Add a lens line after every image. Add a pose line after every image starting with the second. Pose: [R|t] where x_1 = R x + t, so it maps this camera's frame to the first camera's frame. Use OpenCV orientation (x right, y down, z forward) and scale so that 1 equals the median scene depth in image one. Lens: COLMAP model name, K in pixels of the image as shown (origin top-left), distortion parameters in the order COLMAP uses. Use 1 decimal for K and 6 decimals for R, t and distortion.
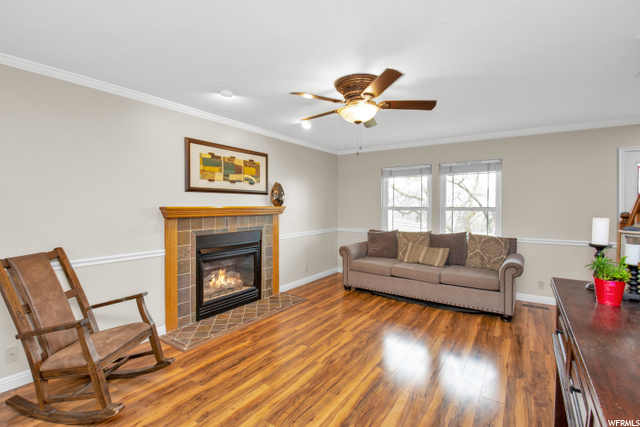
lens RADIAL K [[289.5, 0, 310.7], [0, 289.5, 208.9], [0, 0, 1]] dist [-0.000597, -0.003909]
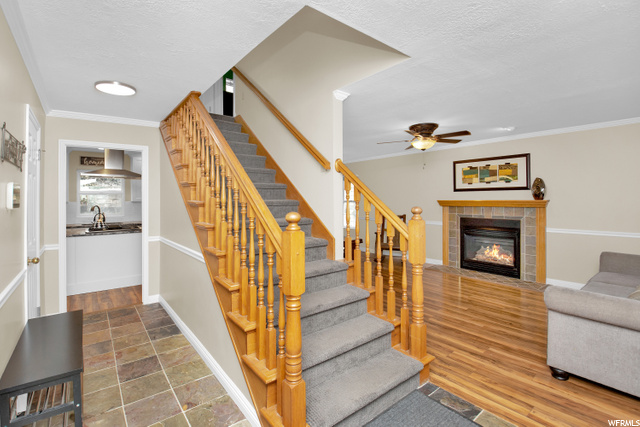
lens RADIAL K [[289.5, 0, 320.7], [0, 289.5, 197.0], [0, 0, 1]] dist [-0.000597, -0.003909]
pose [[-0.273950, -0.009951, -0.961693, 1.369301], [-0.007949, 0.999936, -0.008082, -0.005159], [0.961711, 0.005431, -0.274011, 0.630099]]
